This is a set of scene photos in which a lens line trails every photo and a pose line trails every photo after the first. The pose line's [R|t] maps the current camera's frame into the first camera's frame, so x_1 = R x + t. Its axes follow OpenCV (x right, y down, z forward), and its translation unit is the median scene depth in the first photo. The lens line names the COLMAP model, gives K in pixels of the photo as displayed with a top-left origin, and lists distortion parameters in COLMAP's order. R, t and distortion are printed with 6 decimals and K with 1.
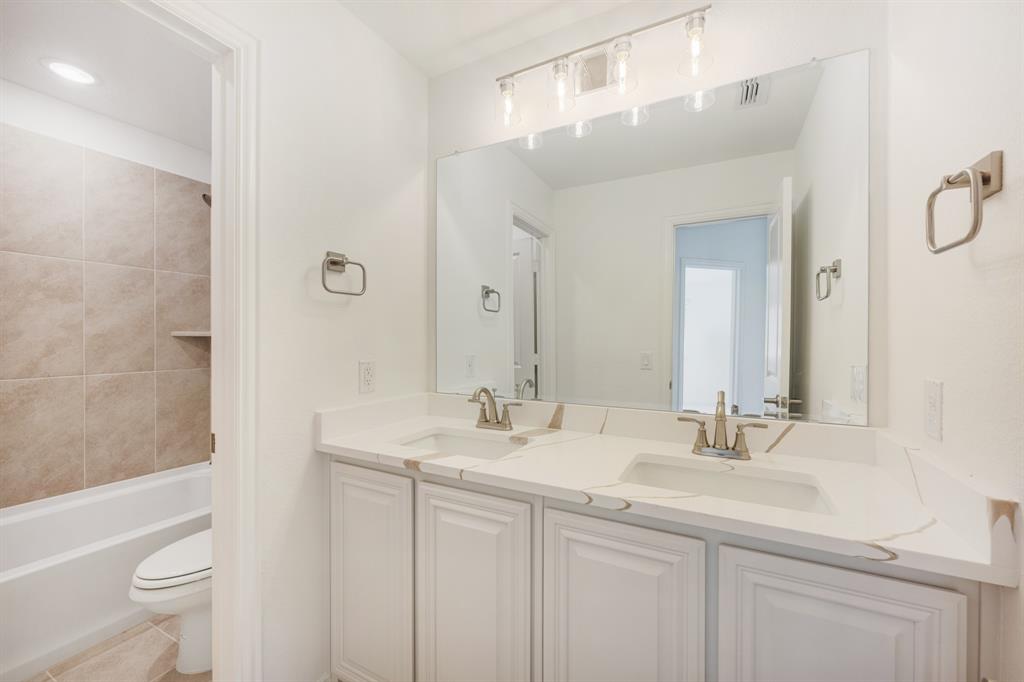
lens RADIAL K [[409.5, 0, 512.0], [0, 409.5, 341.0], [0, 0, 1]] dist [-0.009494, 0.000151]
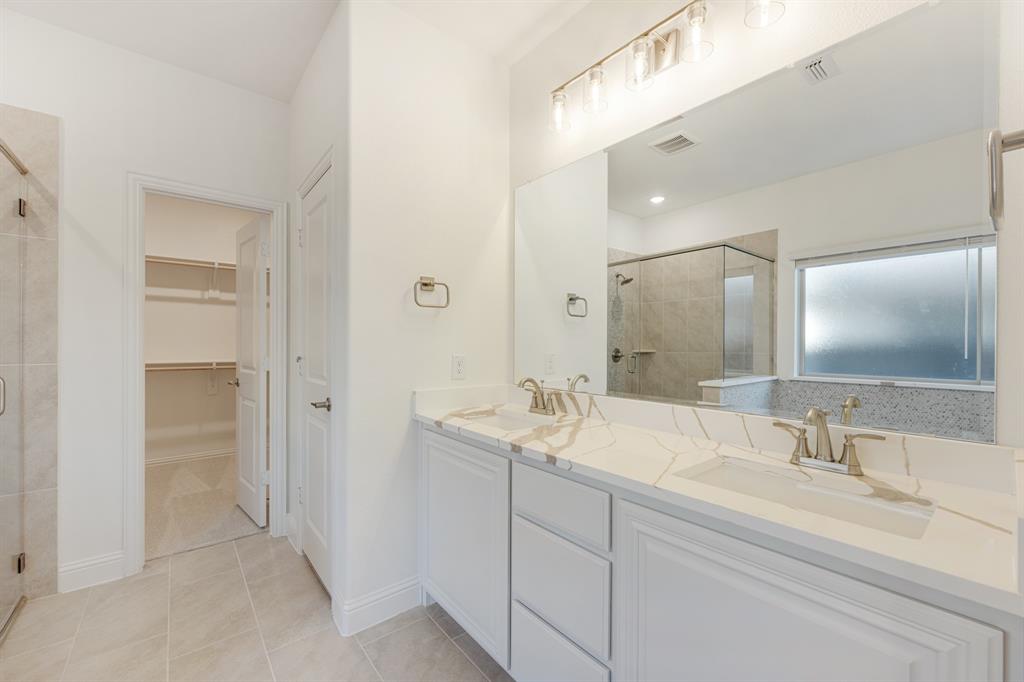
lens RADIAL K [[404.5, 0, 512.0], [0, 404.5, 341.0], [0, 0, 1]] dist [0.000070, 0.000058]
pose [[0.916104, -0.013118, -0.400727, 0.348026], [0.005085, 0.999764, -0.021103, 0.026918], [0.400909, 0.017295, 0.915955, -0.119936]]
